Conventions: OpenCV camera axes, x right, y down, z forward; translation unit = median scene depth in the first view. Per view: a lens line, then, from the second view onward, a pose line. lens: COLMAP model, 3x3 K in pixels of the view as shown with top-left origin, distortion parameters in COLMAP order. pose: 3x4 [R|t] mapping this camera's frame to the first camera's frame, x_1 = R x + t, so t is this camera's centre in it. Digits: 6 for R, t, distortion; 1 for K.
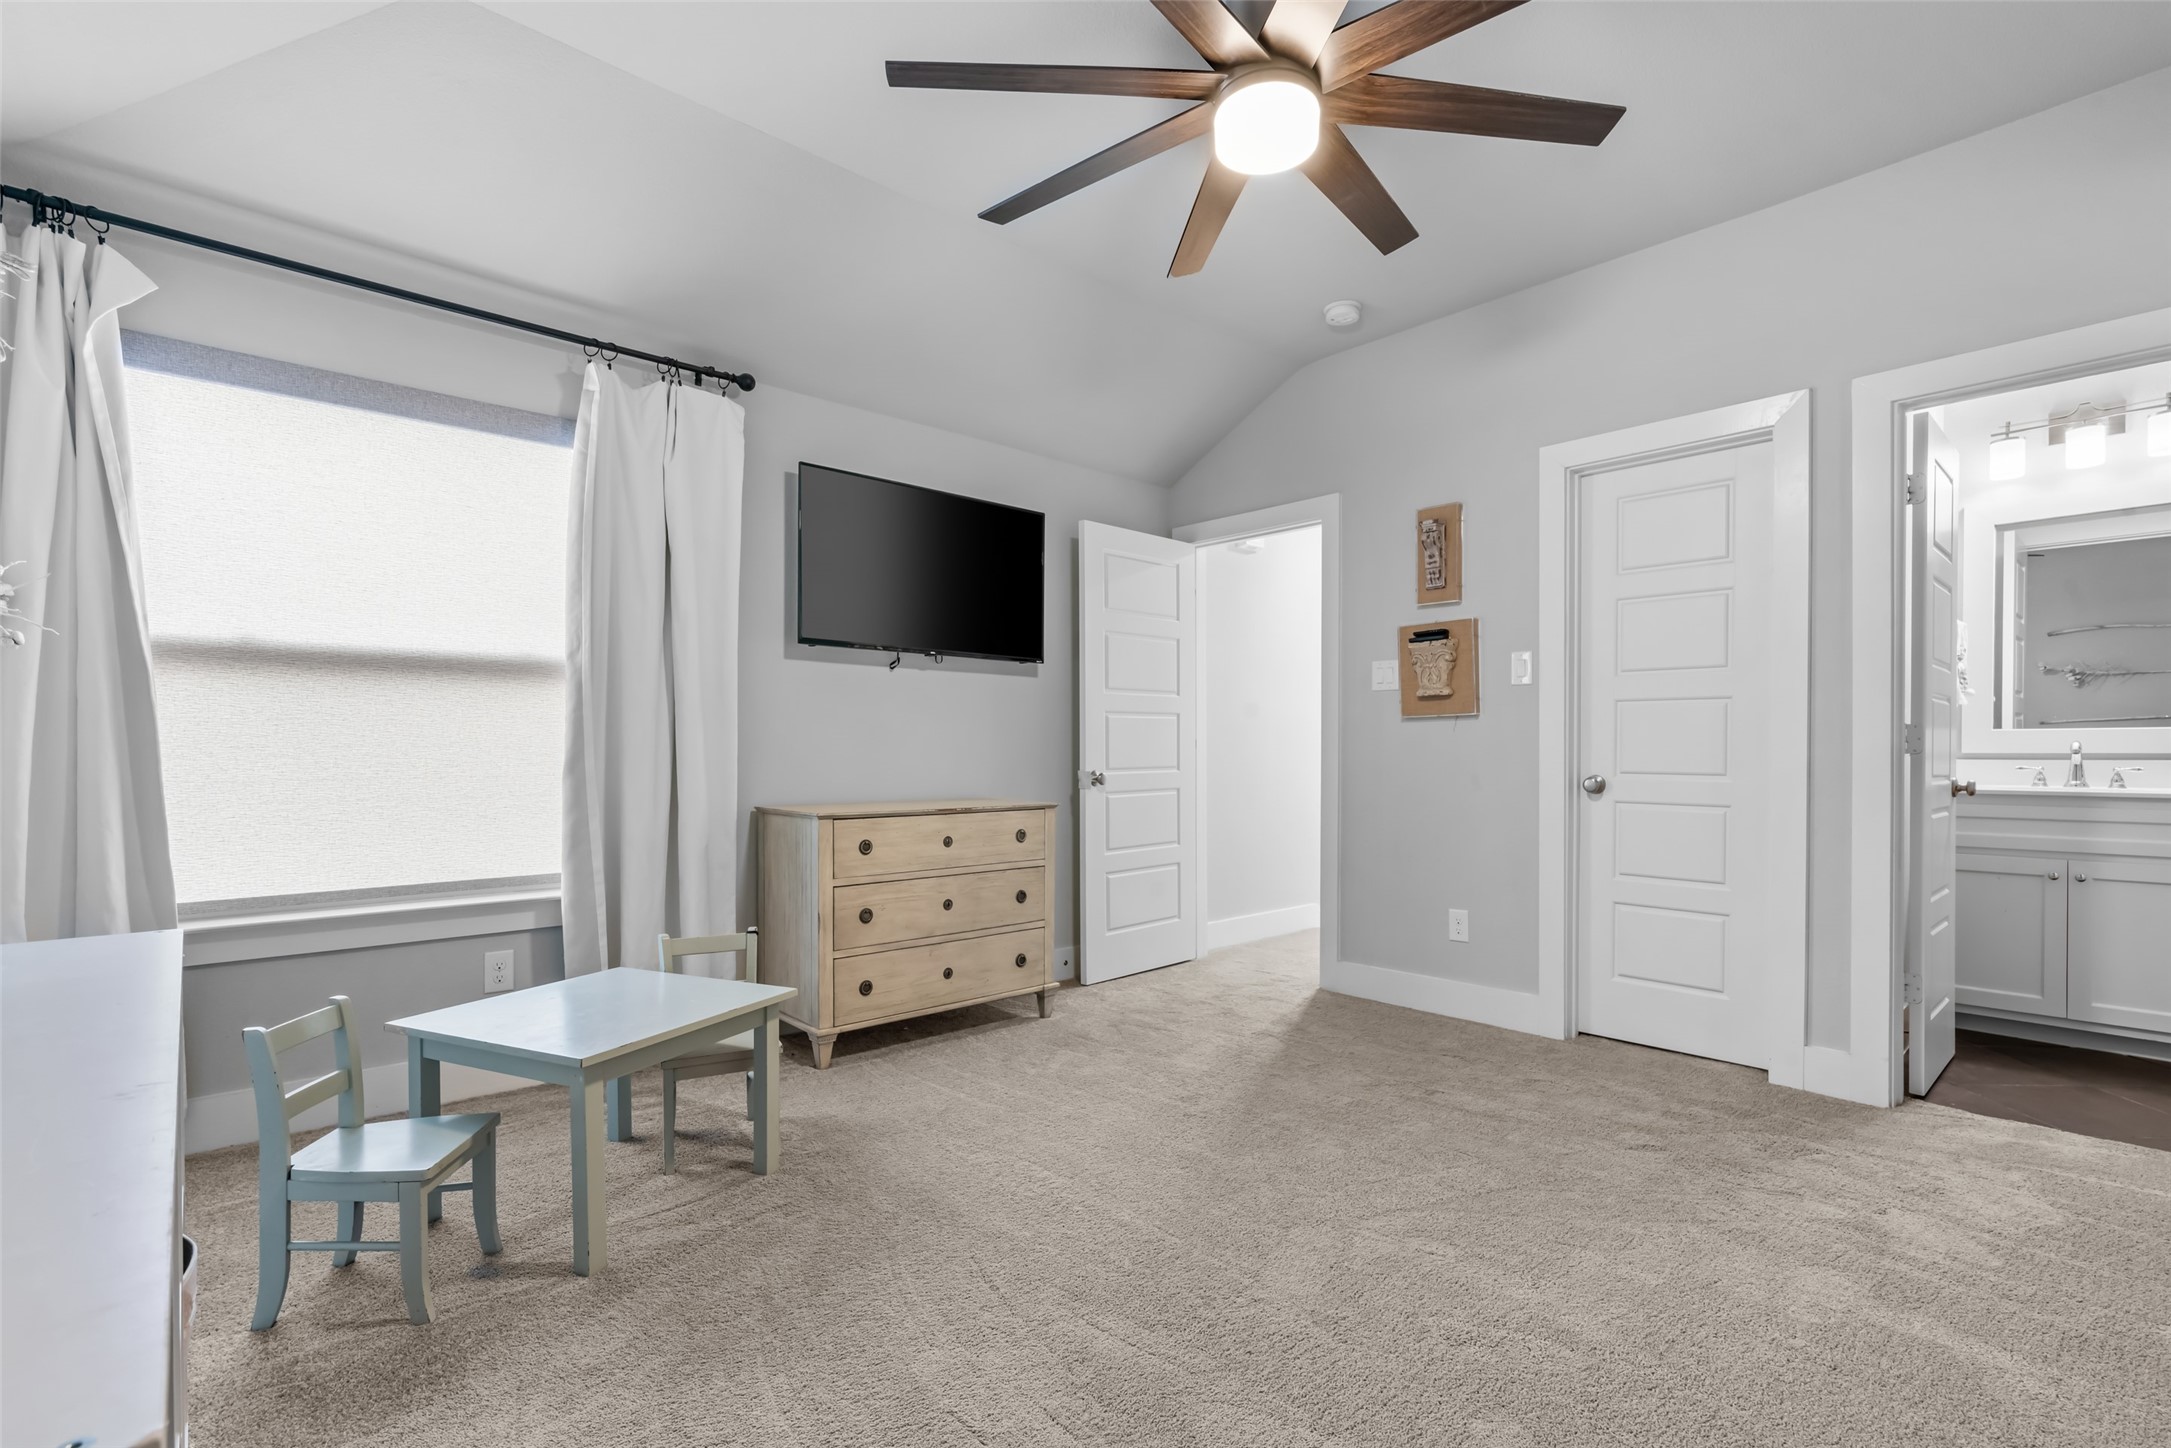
lens RADIAL K [[988.8, 0, 1085.5], [0, 988.8, 724.0], [0, 0, 1]] dist [-0.012103, 0.000056]
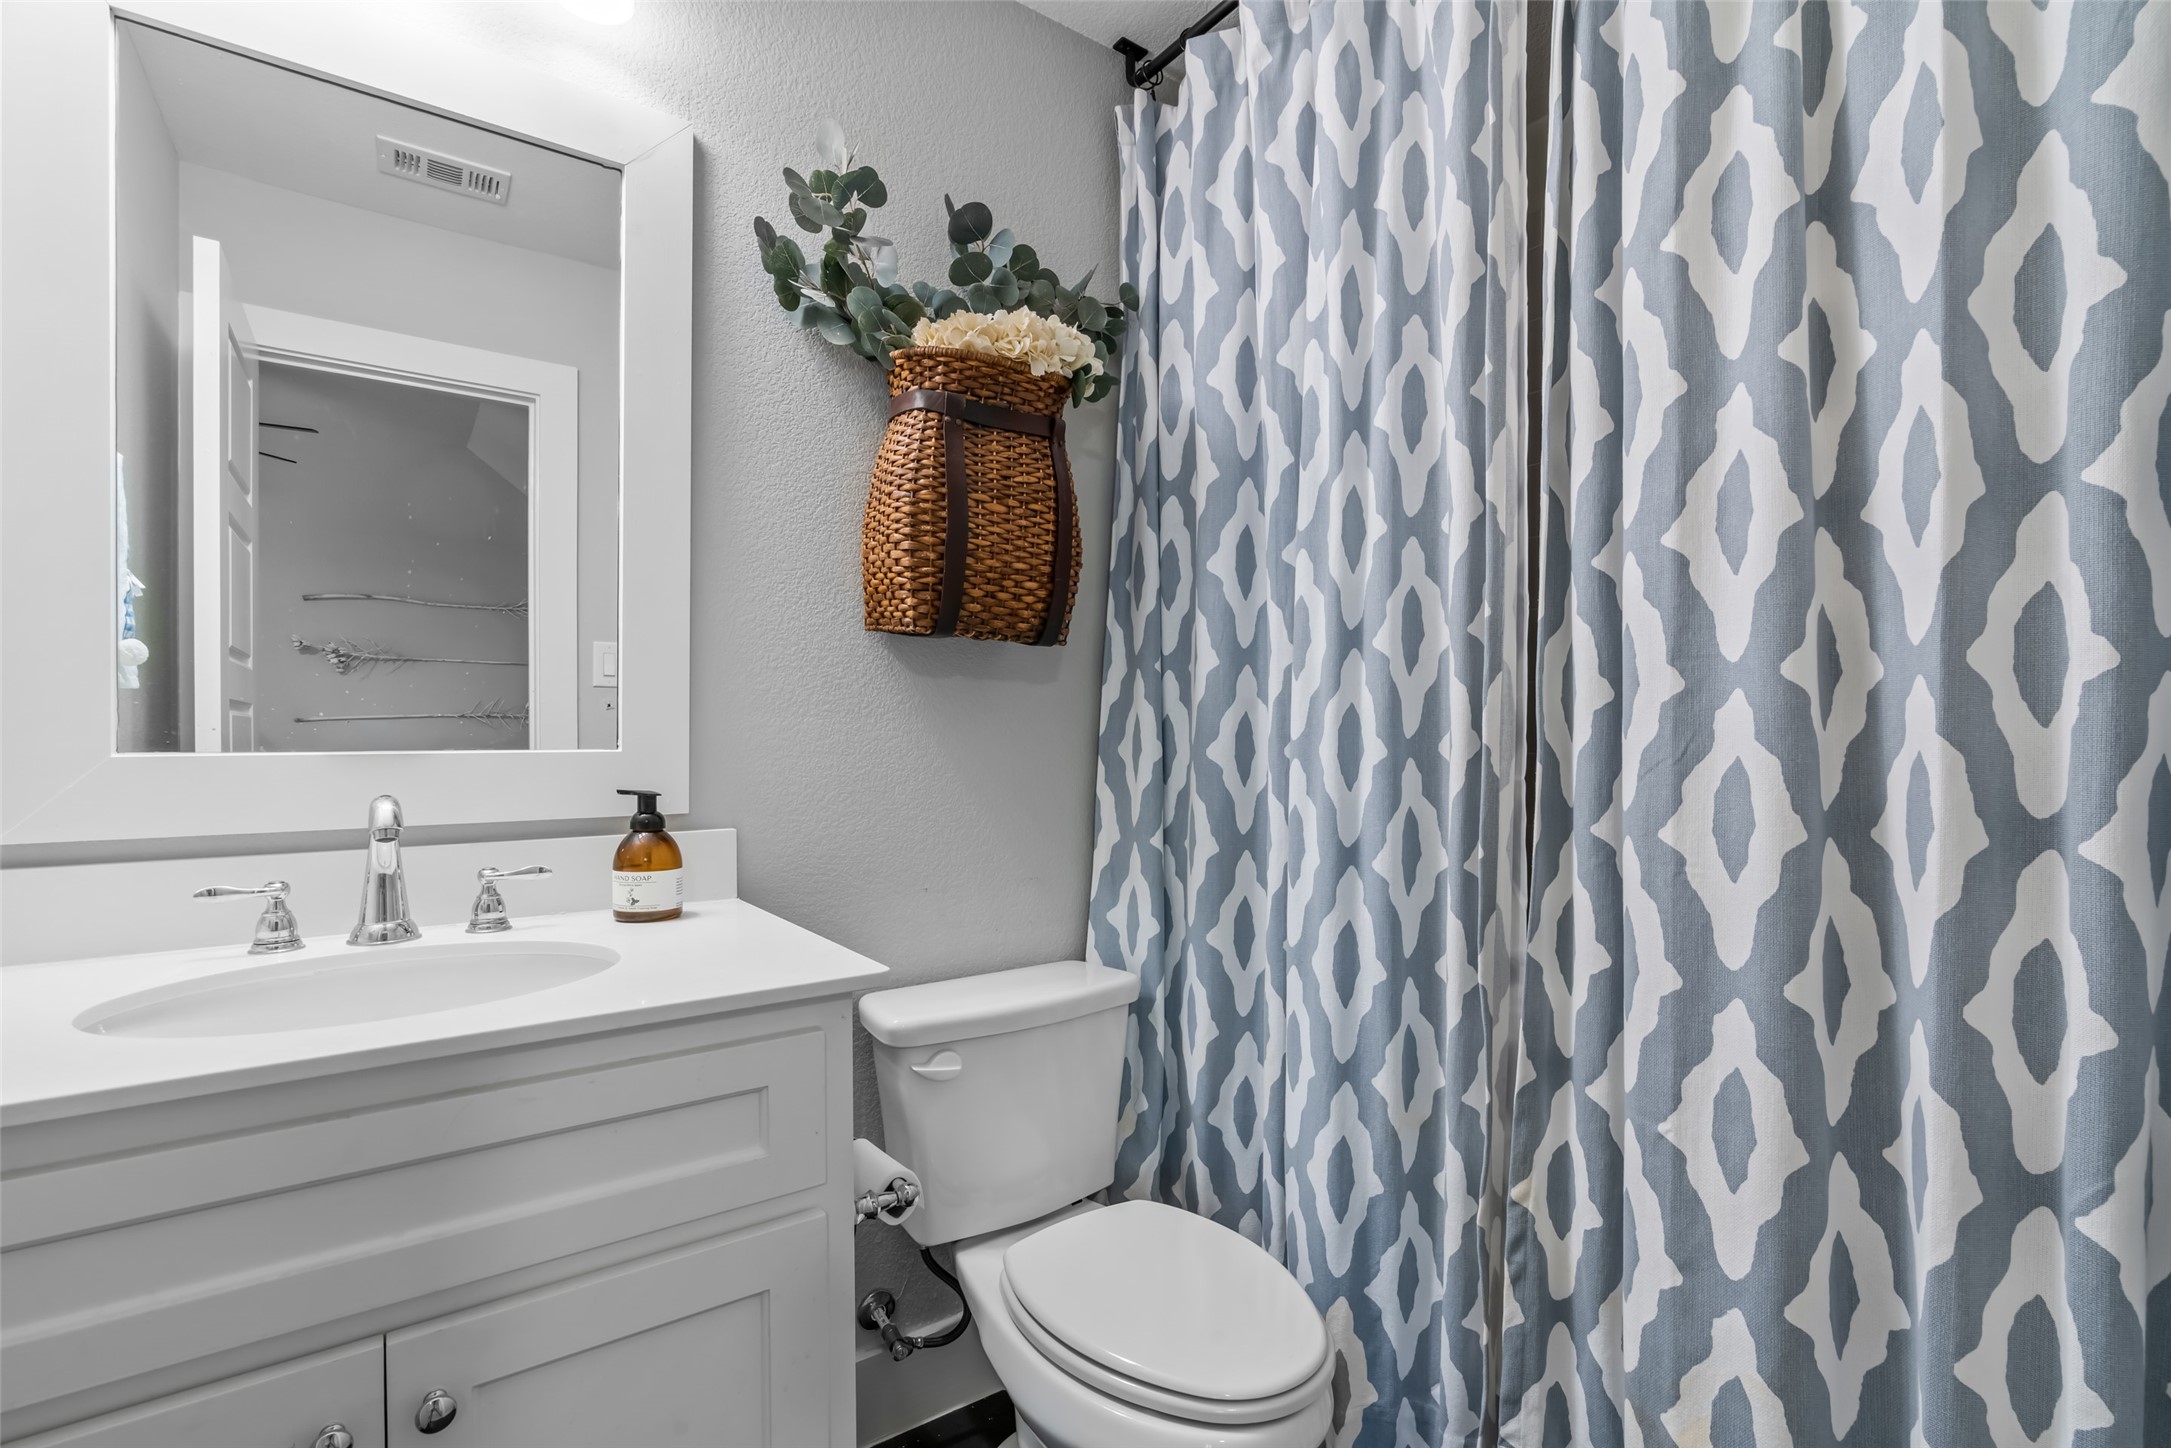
lens RADIAL K [[988.8, 0, 1085.5], [0, 988.8, 724.0], [0, 0, 1]] dist [-0.012103, 0.000056]
pose [[0.122026, -0.007327, 0.992500, 0.630086], [0.003207, 0.999970, 0.006987, -0.005093], [-0.992522, 0.002330, 0.122046, 0.636903]]
